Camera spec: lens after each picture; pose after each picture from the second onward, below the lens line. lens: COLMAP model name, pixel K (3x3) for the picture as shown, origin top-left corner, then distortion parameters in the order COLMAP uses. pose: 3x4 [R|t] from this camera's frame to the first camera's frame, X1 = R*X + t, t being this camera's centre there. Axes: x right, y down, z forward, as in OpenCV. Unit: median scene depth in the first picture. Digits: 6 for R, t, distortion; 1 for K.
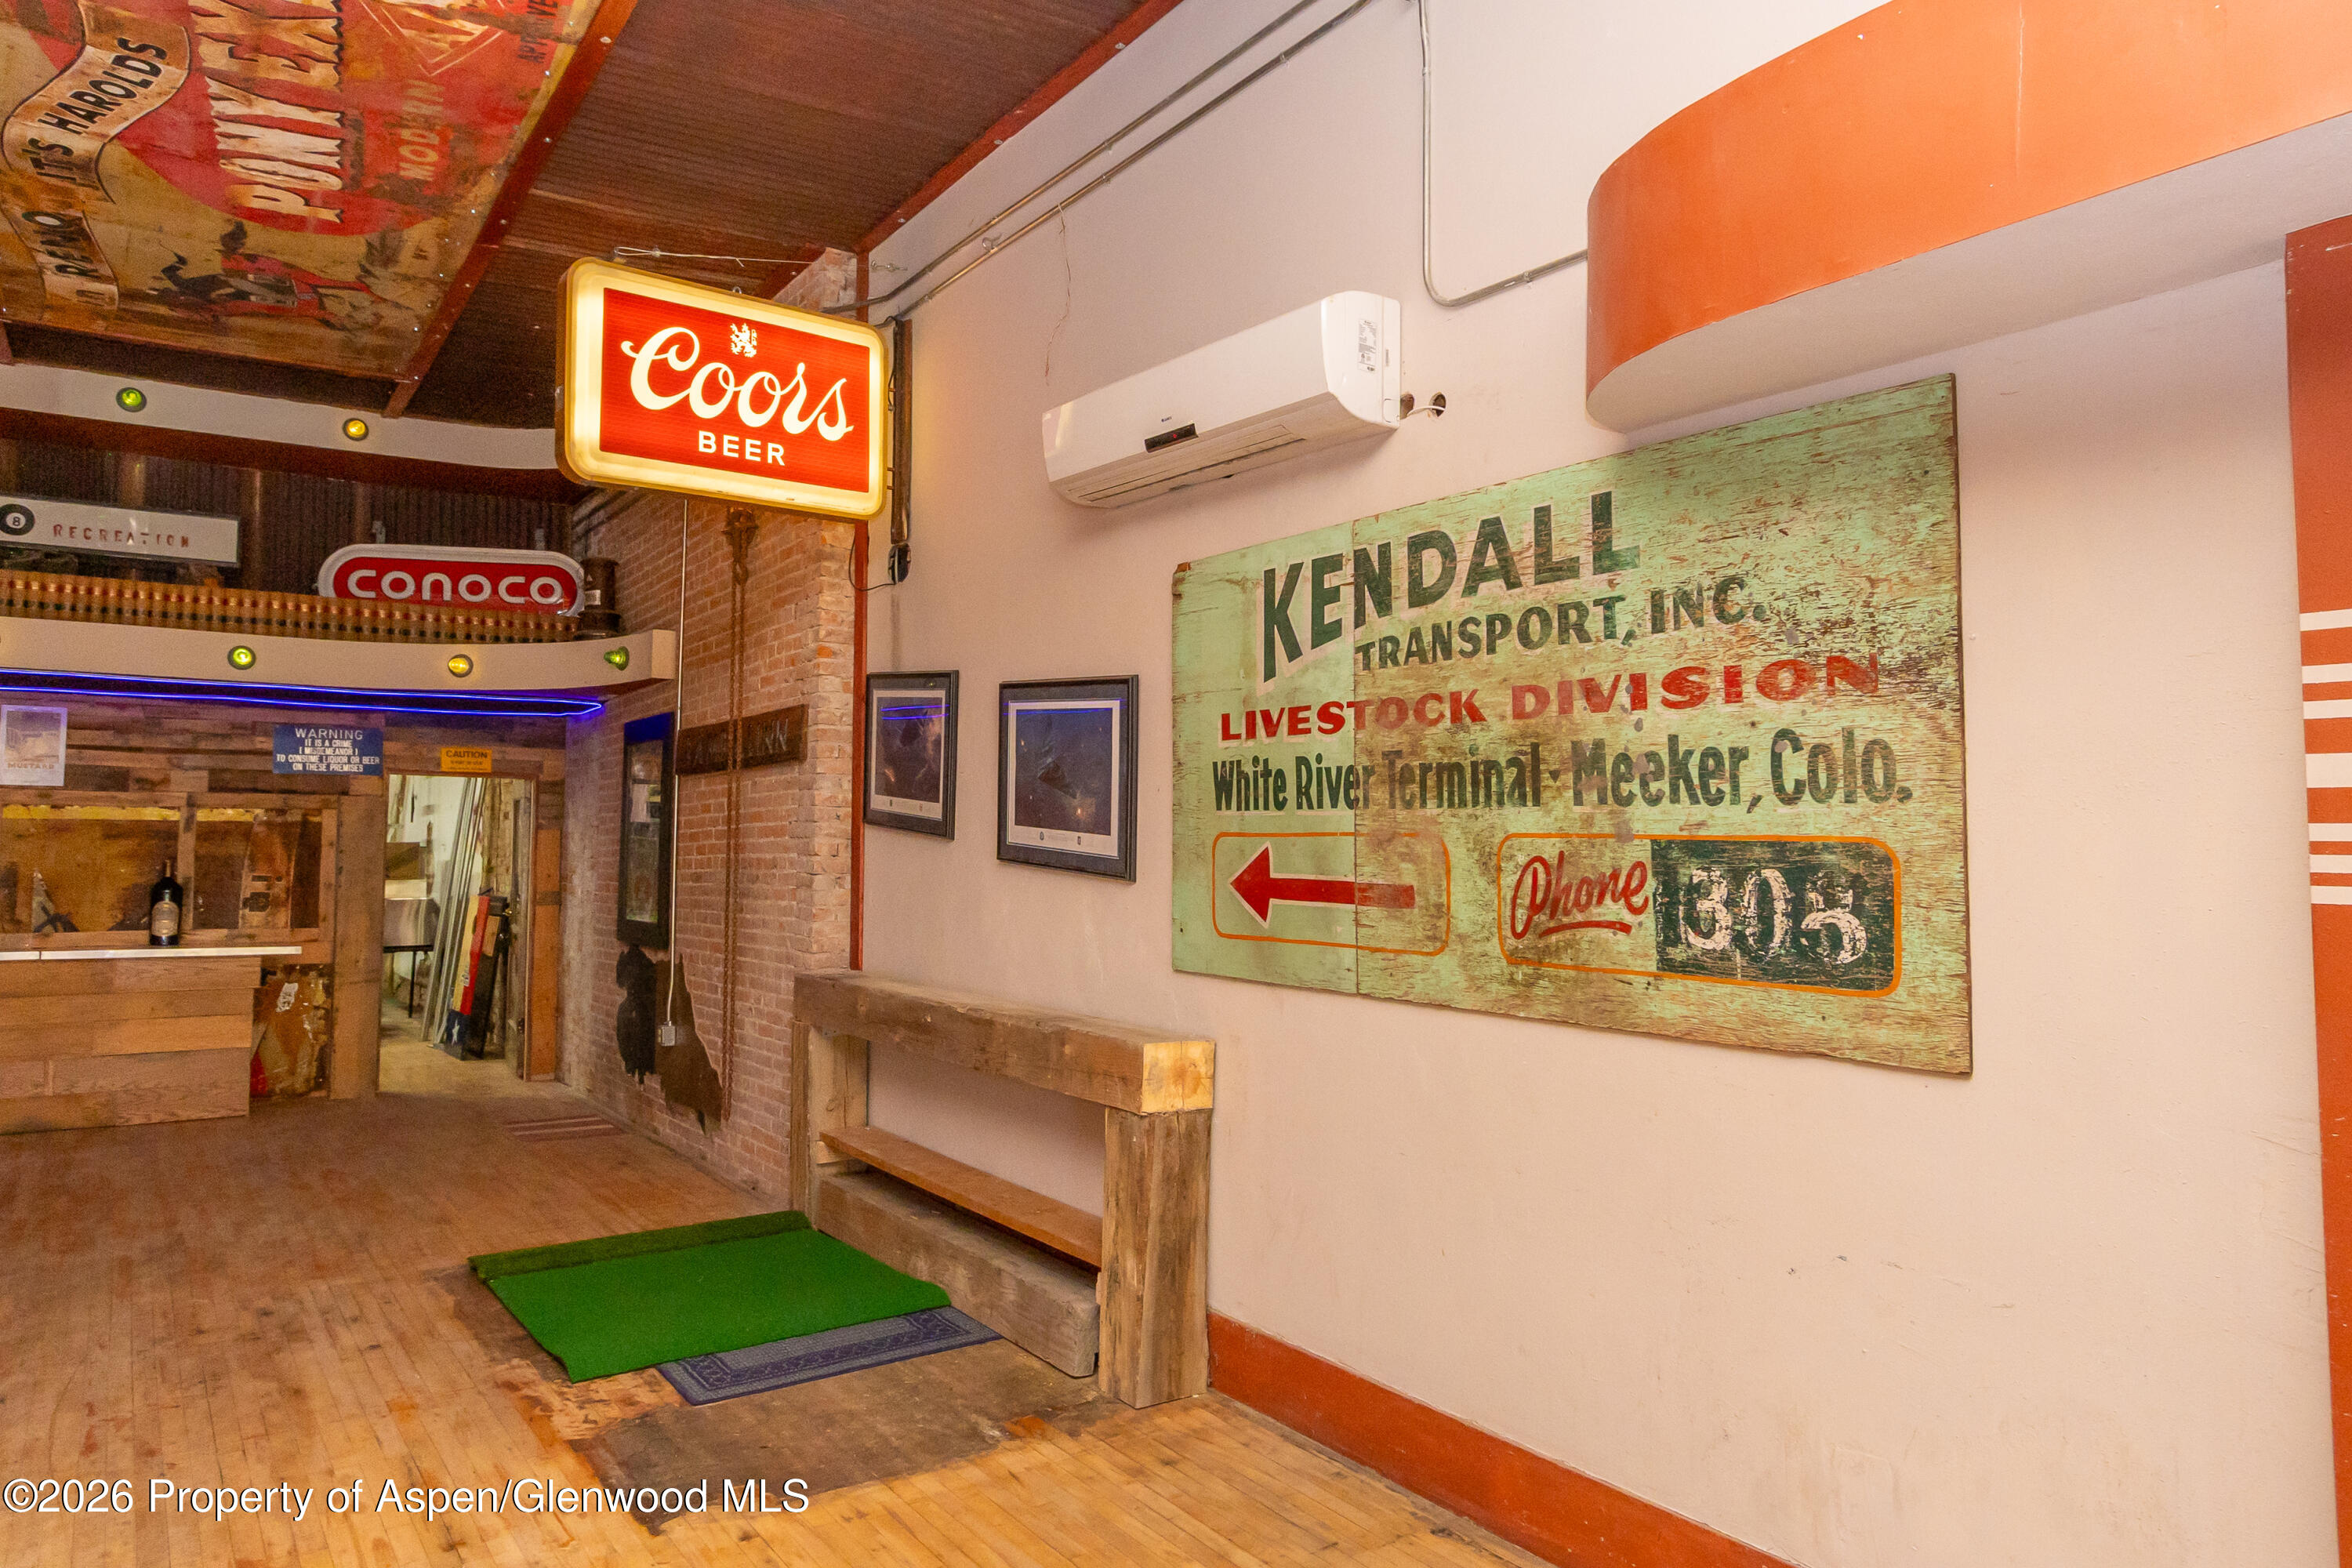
lens RADIAL K [[1490.4, 0, 1158.8], [0, 1490.4, 764.1], [0, 0, 1]] dist [0.014739, -0.007177]
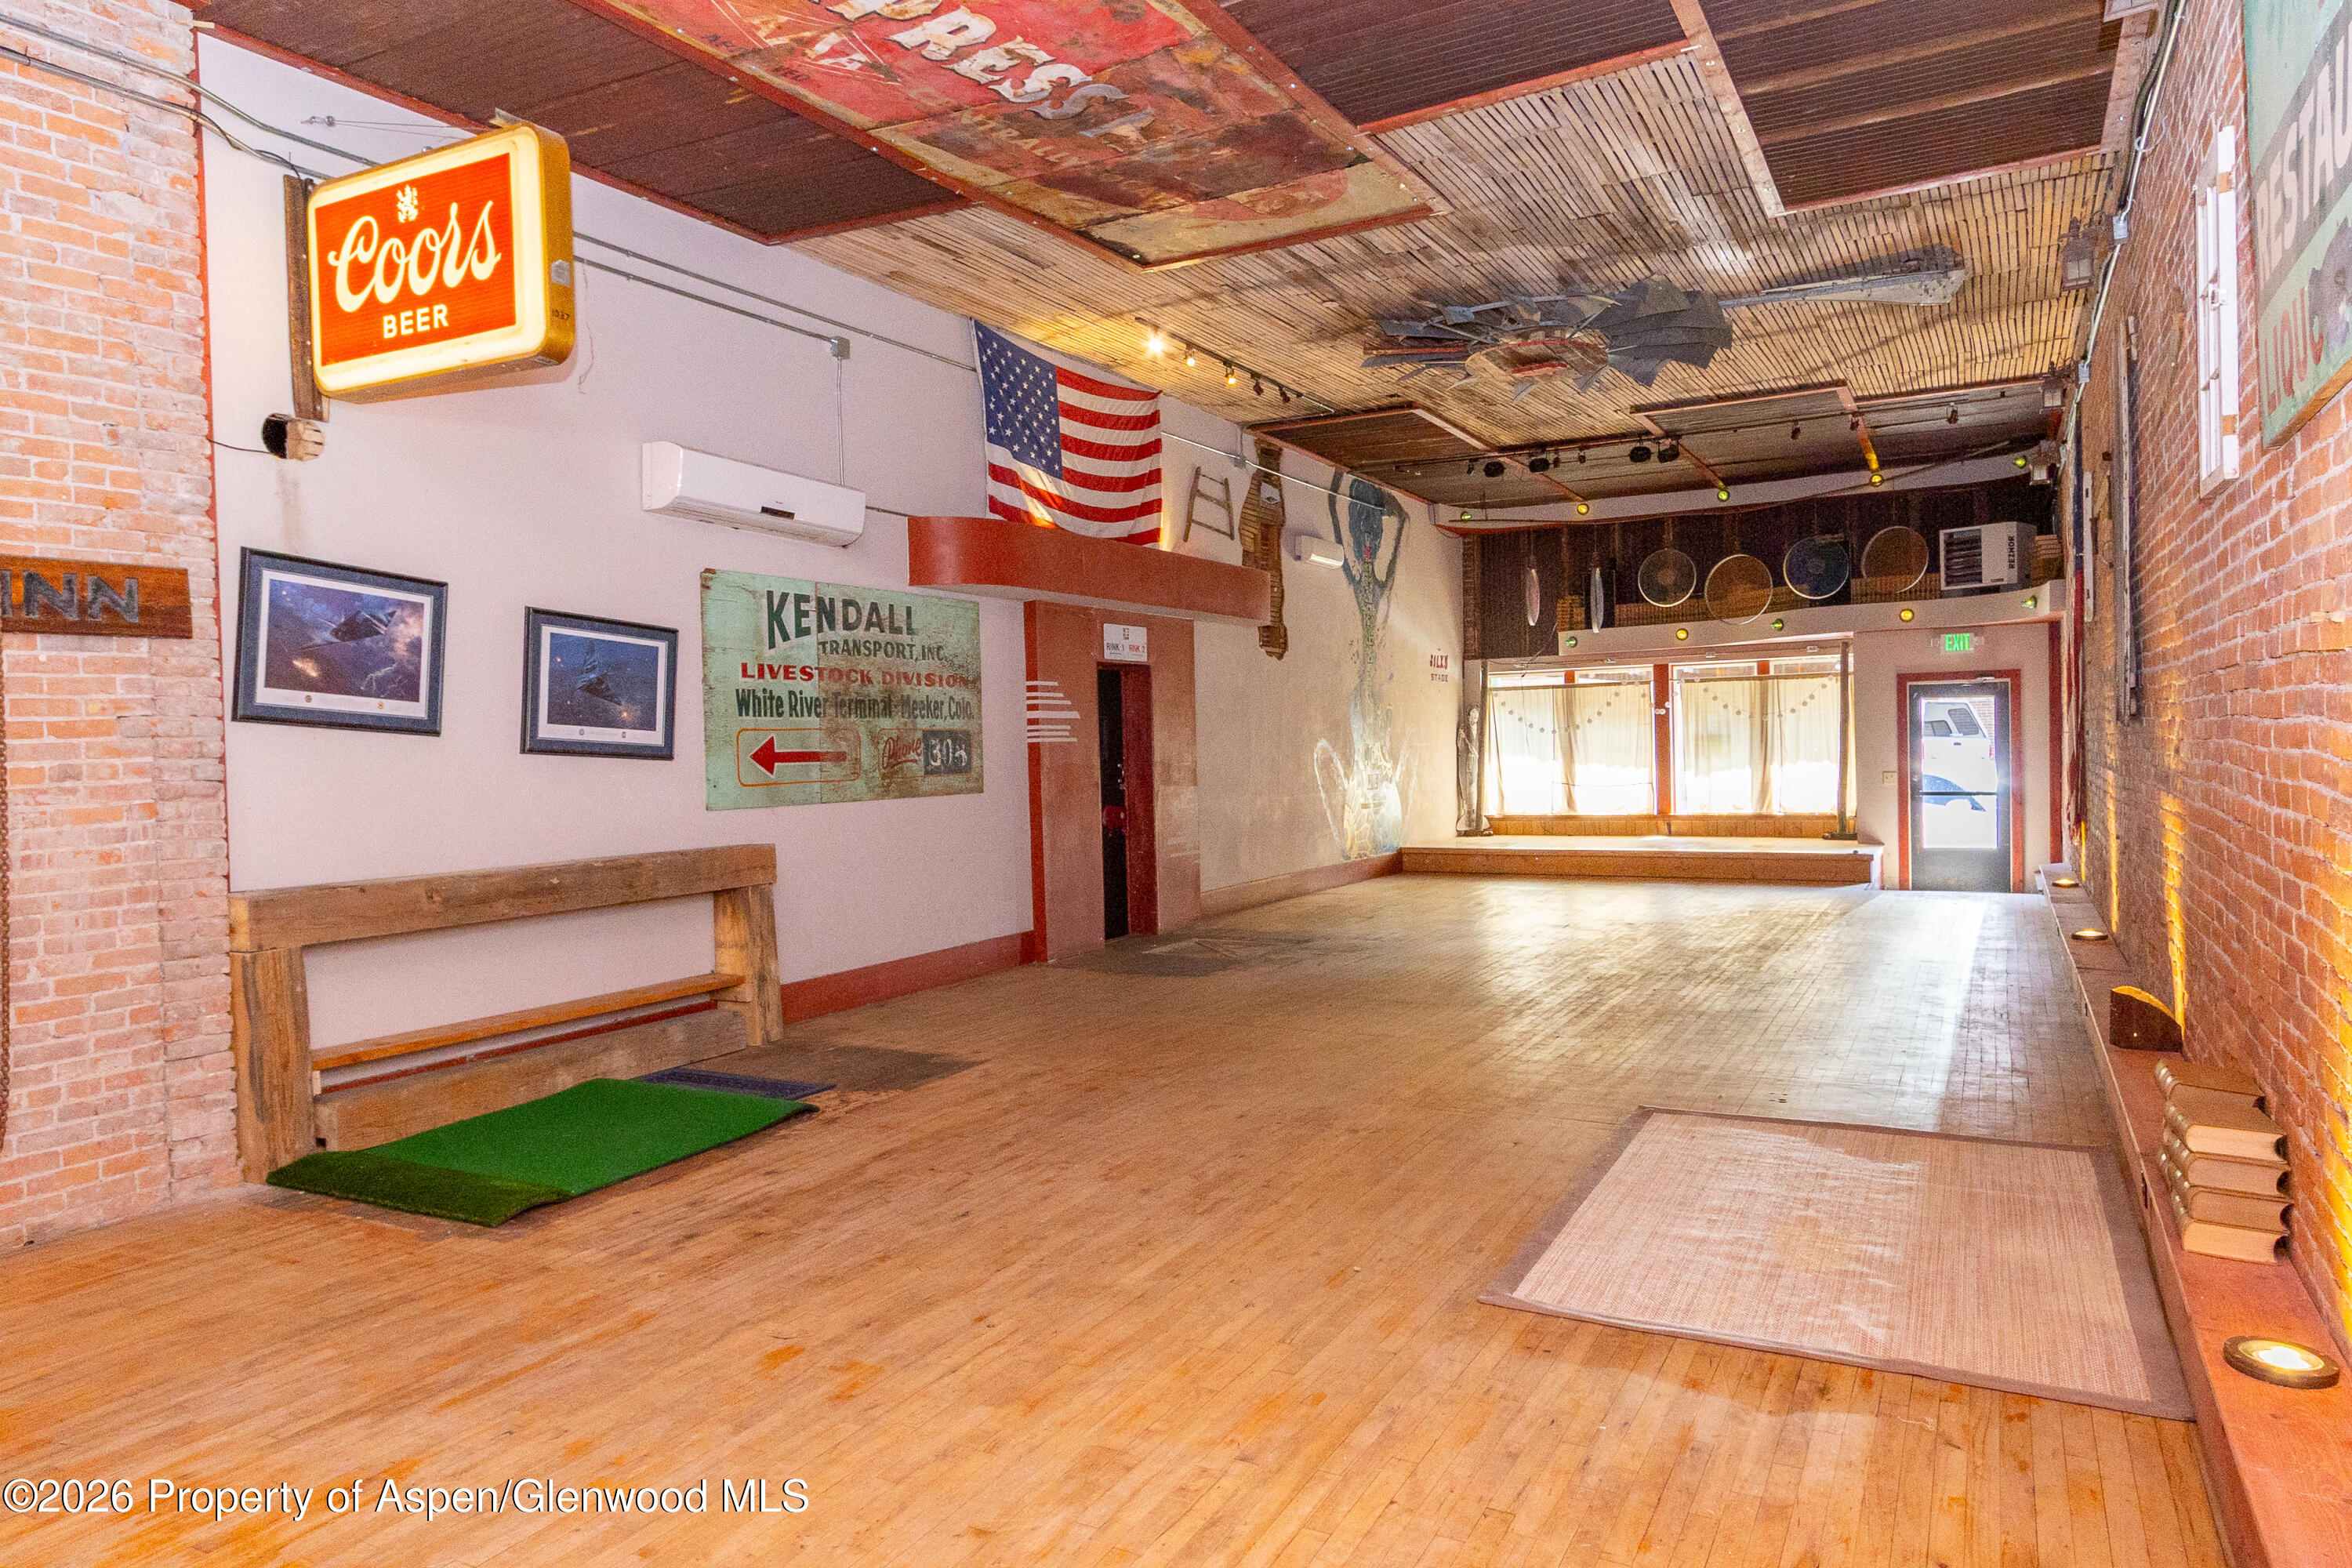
lens RADIAL K [[1490.4, 0, 1186.8], [0, 1490.4, 770.9], [0, 0, 1]] dist [0.014739, -0.007177]
pose [[-0.452223, -0.009621, 0.891853, -1.441454], [-0.020707, 0.999786, 0.000286, 0.068105], [-0.891664, -0.018338, -0.452326, 1.066601]]
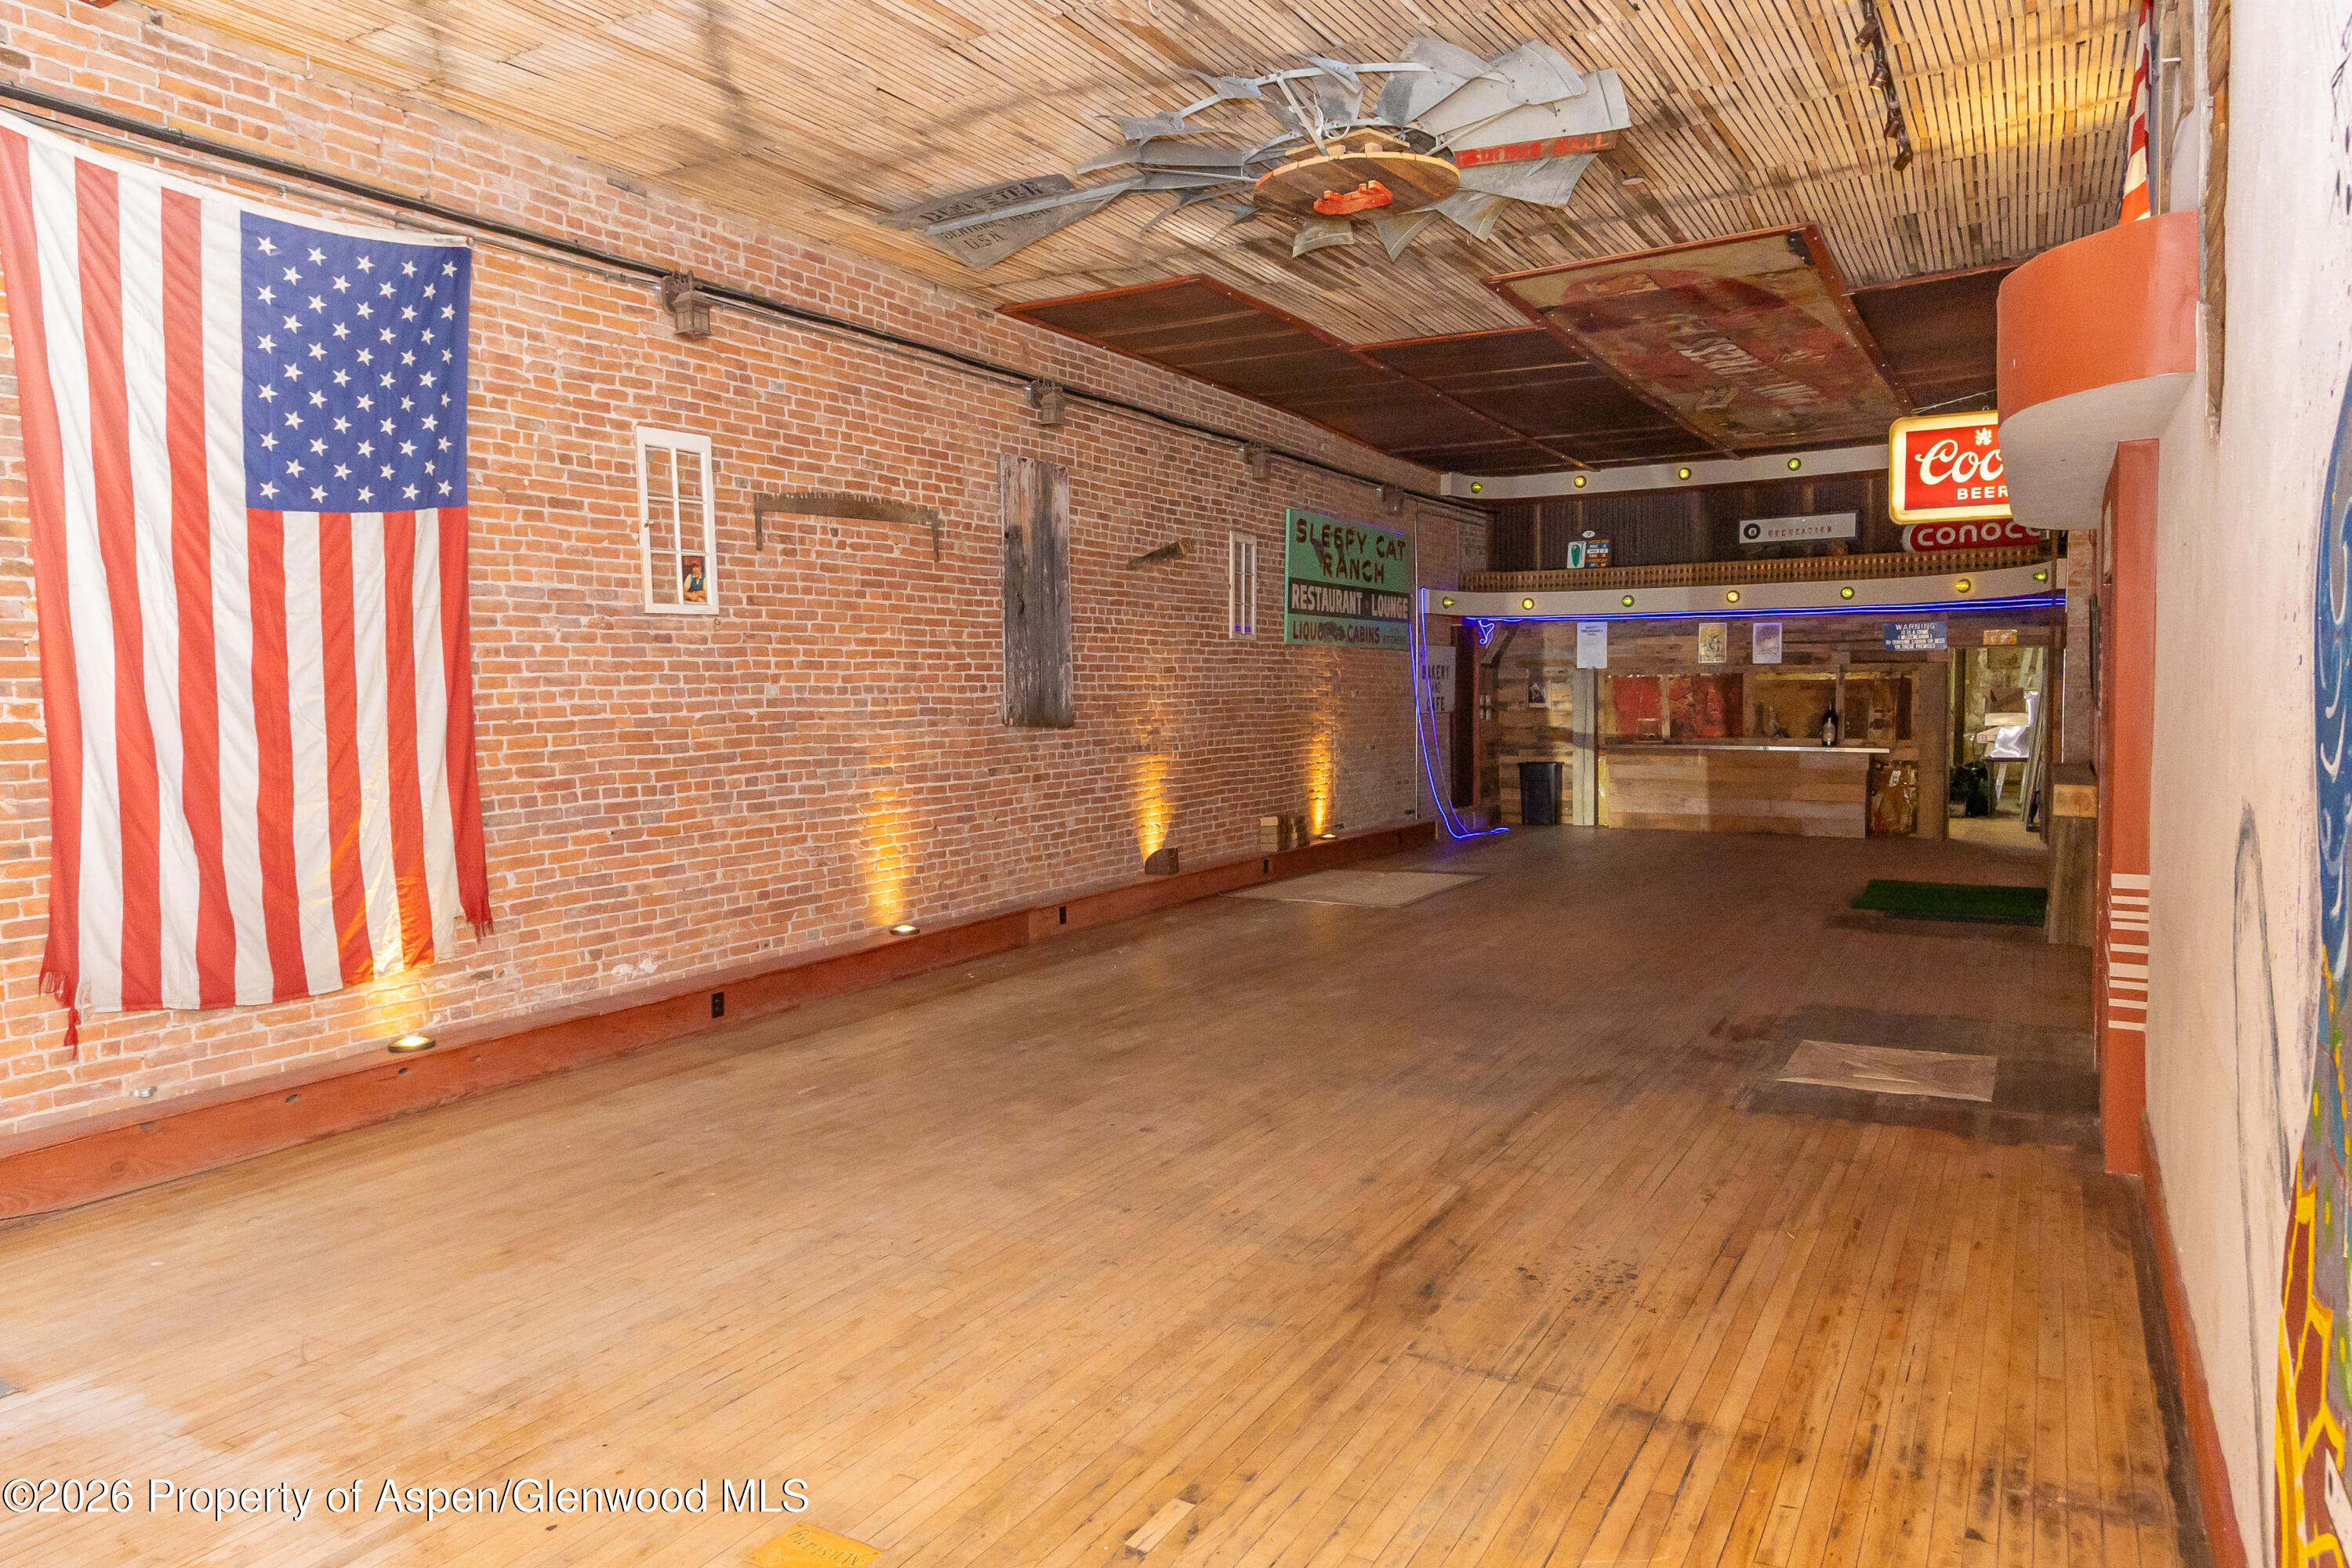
lens RADIAL K [[1490.4, 0, 1168.4], [0, 1490.4, 778.8], [0, 0, 1]] dist [0.014739, -0.007177]
pose [[0.420394, 0.044065, -0.906271, 1.128135], [0.063166, 0.994975, 0.077679, -0.059608], [0.905140, -0.089901, 0.415499, -0.868789]]
